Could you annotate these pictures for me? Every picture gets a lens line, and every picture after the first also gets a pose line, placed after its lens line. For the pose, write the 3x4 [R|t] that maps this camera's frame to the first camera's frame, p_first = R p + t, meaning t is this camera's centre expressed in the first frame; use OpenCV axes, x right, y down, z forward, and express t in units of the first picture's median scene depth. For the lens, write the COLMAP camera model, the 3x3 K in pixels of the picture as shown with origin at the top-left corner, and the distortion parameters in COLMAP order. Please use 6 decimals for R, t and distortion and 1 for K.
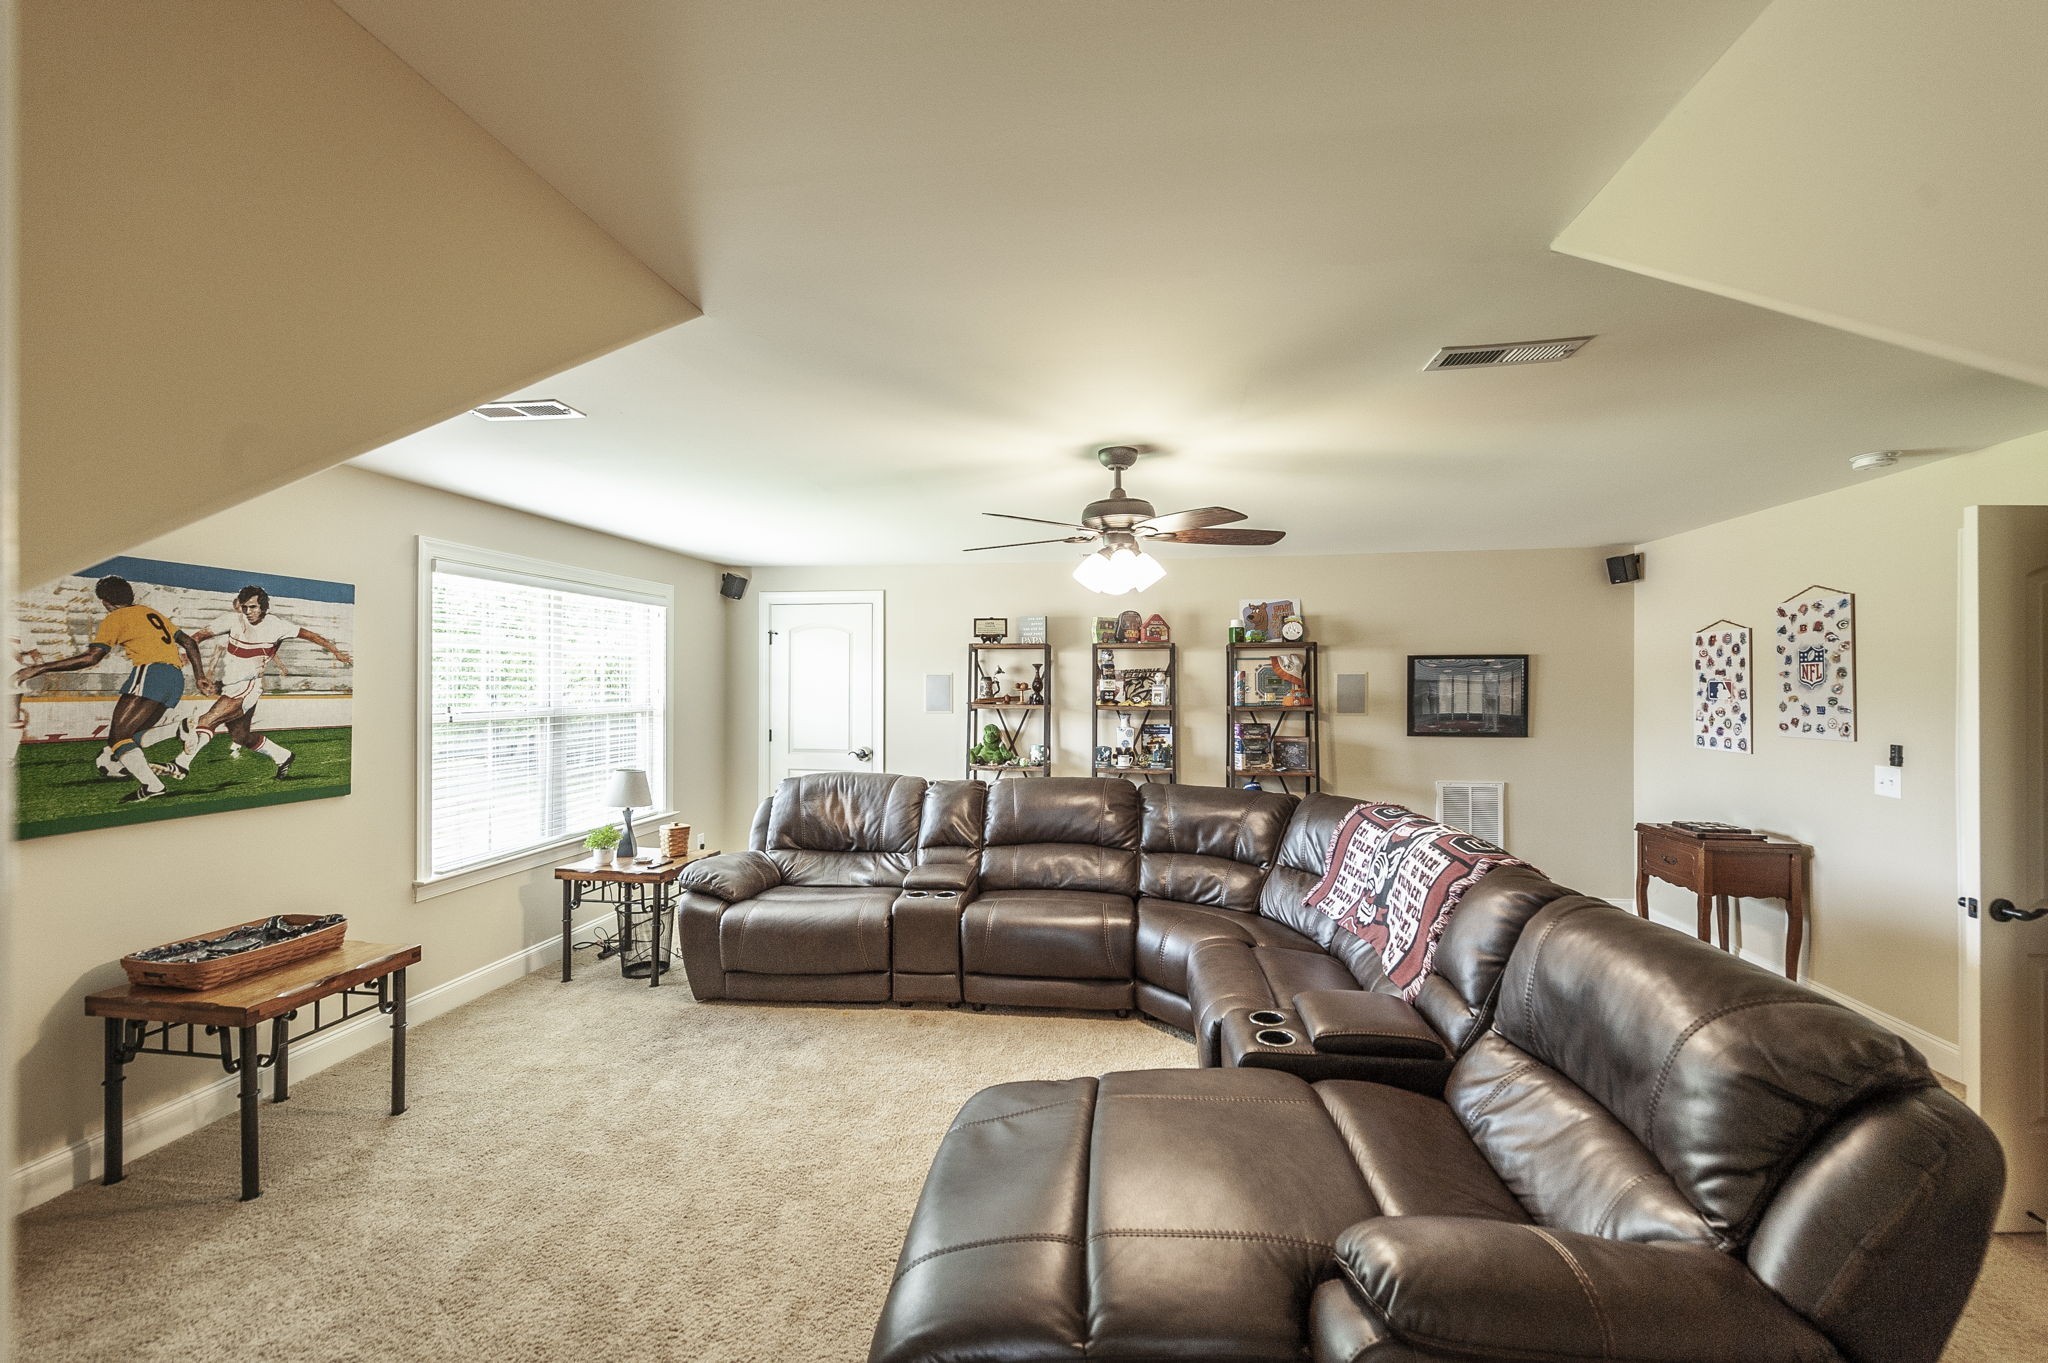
lens RADIAL K [[948.4, 0, 1013.6], [0, 948.4, 678.9], [0, 0, 1]] dist [0.004710, -0.007230]
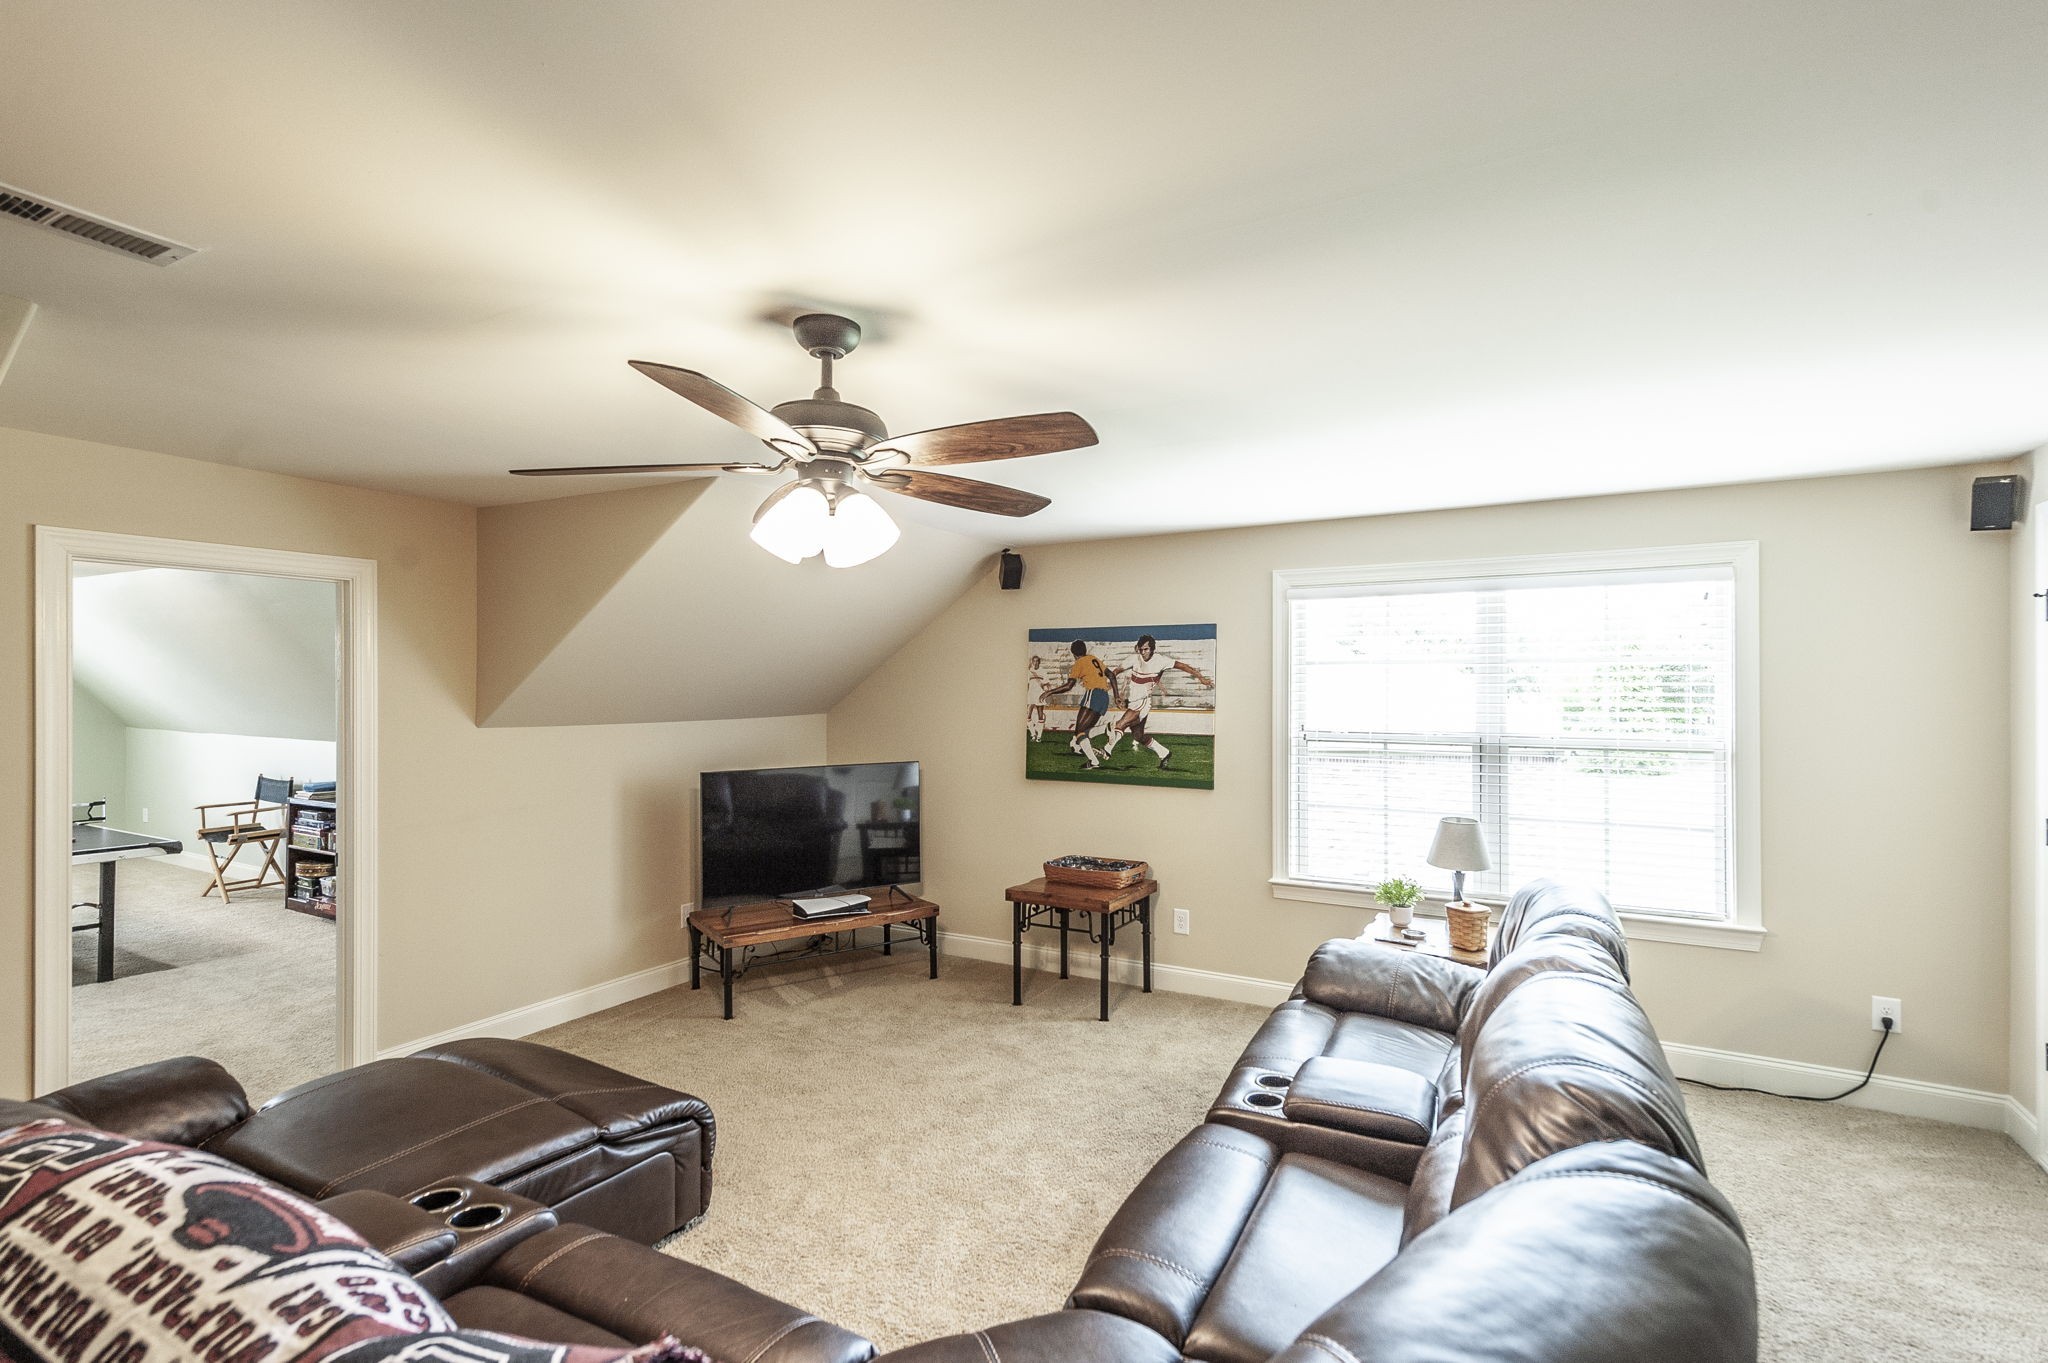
lens RADIAL K [[948.4, 0, 1013.6], [0, 948.4, 678.9], [0, 0, 1]] dist [0.004710, -0.007230]
pose [[-0.408380, -0.009217, -0.912765, 0.644756], [0.003493, 0.999926, -0.011659, -0.013690], [0.912805, -0.007950, -0.408318, 1.453829]]
